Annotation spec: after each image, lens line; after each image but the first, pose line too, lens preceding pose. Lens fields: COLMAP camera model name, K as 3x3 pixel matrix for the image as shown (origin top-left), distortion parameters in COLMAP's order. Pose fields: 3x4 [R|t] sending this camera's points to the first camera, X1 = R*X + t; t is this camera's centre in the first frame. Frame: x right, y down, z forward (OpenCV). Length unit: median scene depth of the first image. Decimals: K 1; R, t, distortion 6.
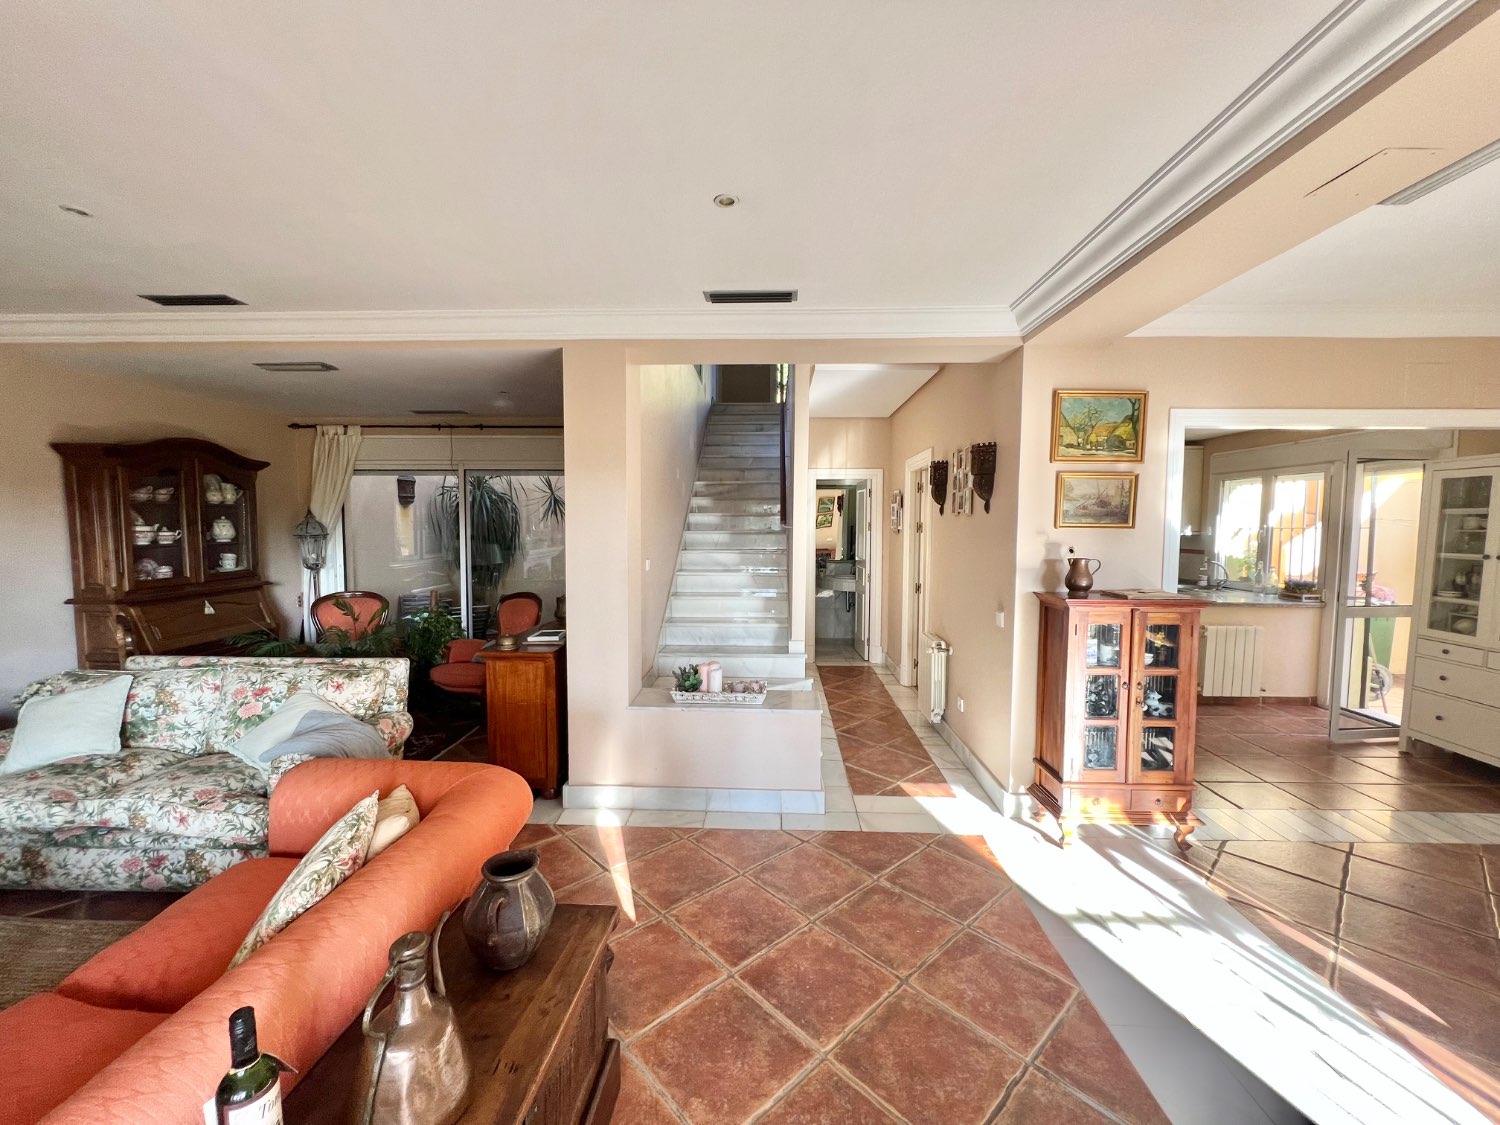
lens RADIAL K [[599.7, 0, 751.8], [0, 599.7, 560.2], [0, 0, 1]] dist [-0.005437, 0.001350]
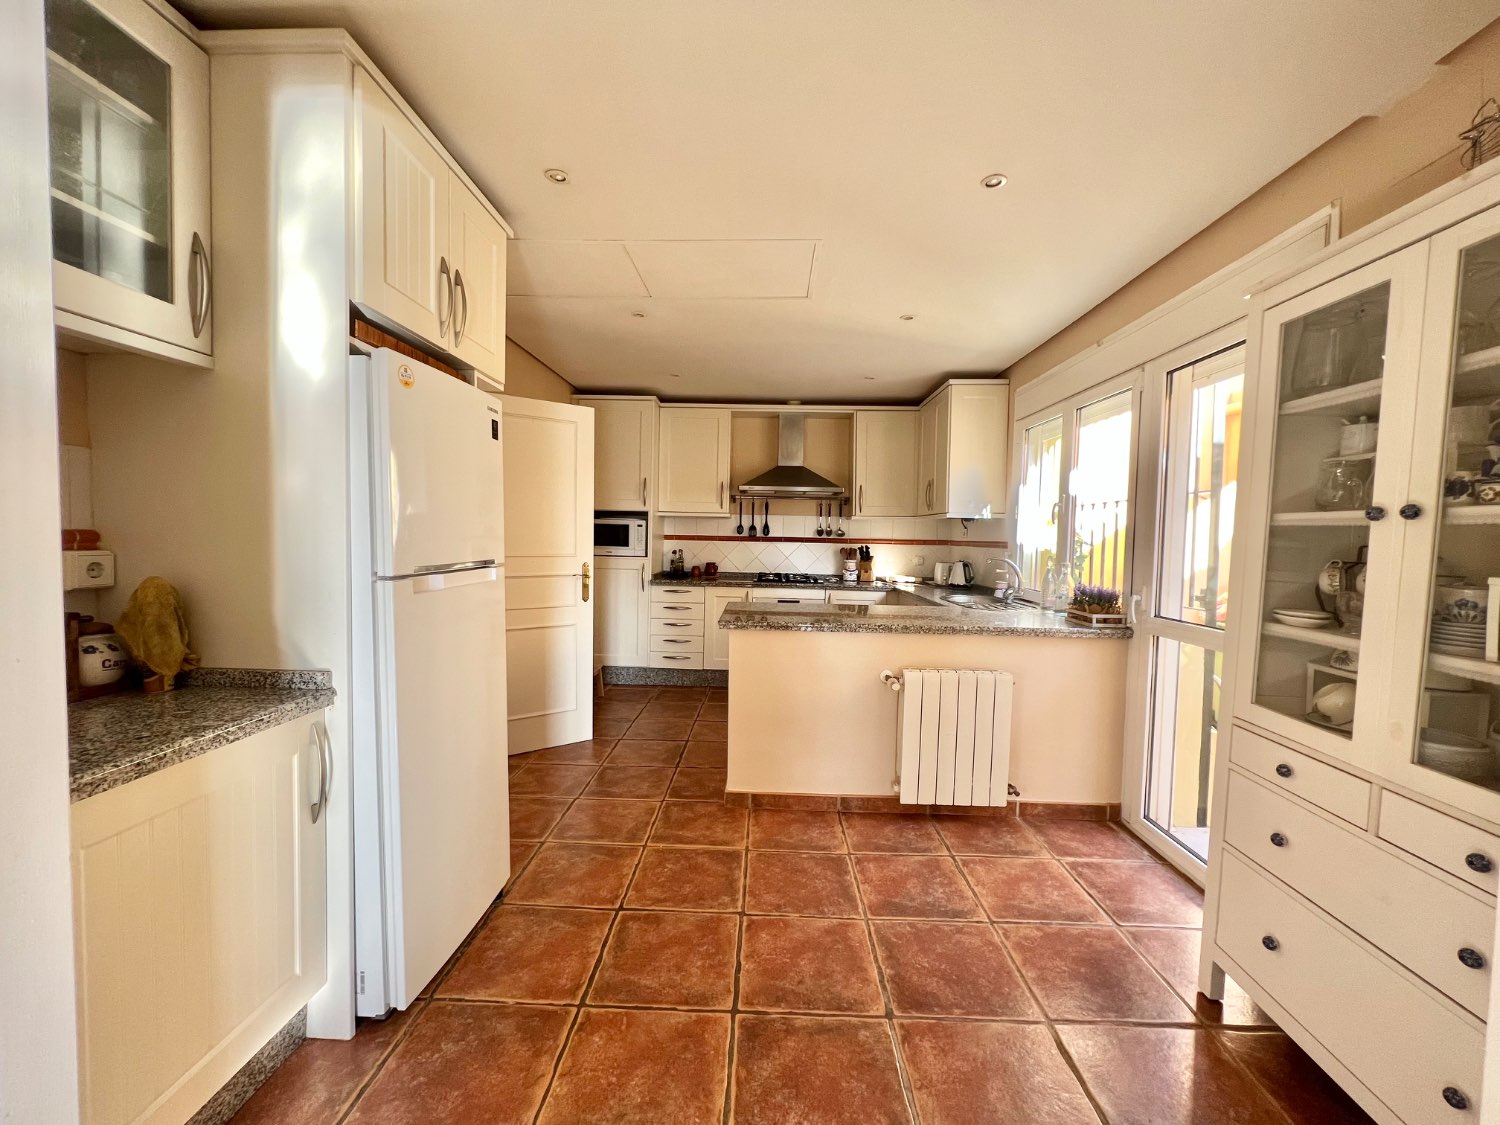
lens RADIAL K [[599.7, 0, 751.8], [0, 599.7, 561.1], [0, 0, 1]] dist [-0.005437, 0.001350]
pose [[0.999889, 0.013824, 0.005578, 0.898095], [-0.013728, 0.999761, -0.016990, 0.034160], [-0.005812, 0.016911, 0.999840, 0.679067]]
